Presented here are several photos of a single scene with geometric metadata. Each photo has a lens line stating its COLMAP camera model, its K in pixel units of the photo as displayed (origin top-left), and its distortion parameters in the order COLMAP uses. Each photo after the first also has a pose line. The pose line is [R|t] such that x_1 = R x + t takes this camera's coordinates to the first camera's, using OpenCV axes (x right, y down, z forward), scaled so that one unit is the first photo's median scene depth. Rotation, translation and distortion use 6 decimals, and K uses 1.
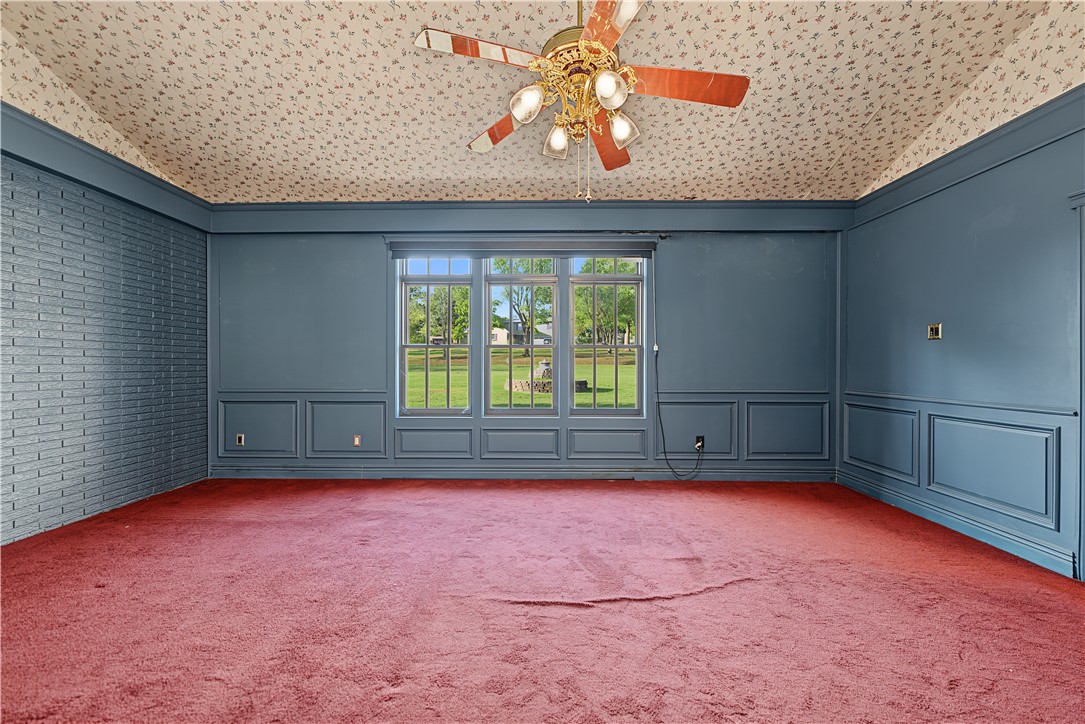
lens RADIAL K [[445.0, 0, 540.1], [0, 445.0, 364.0], [0, 0, 1]] dist [-0.002699, -0.000126]
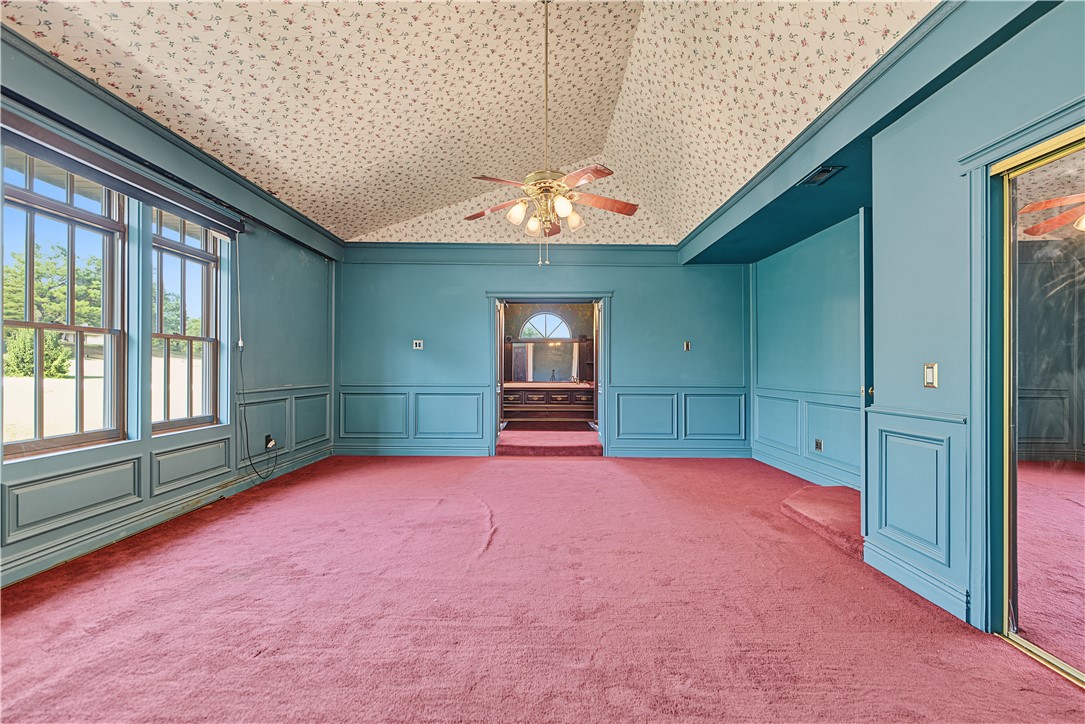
lens RADIAL K [[445.0, 0, 539.6], [0, 445.0, 366.7], [0, 0, 1]] dist [-0.002699, -0.000126]
pose [[0.006283, 0.001996, 0.999978, -0.650712], [-0.007906, 0.999967, -0.001947, 0.008195], [-0.999949, -0.007894, 0.006298, 0.411795]]
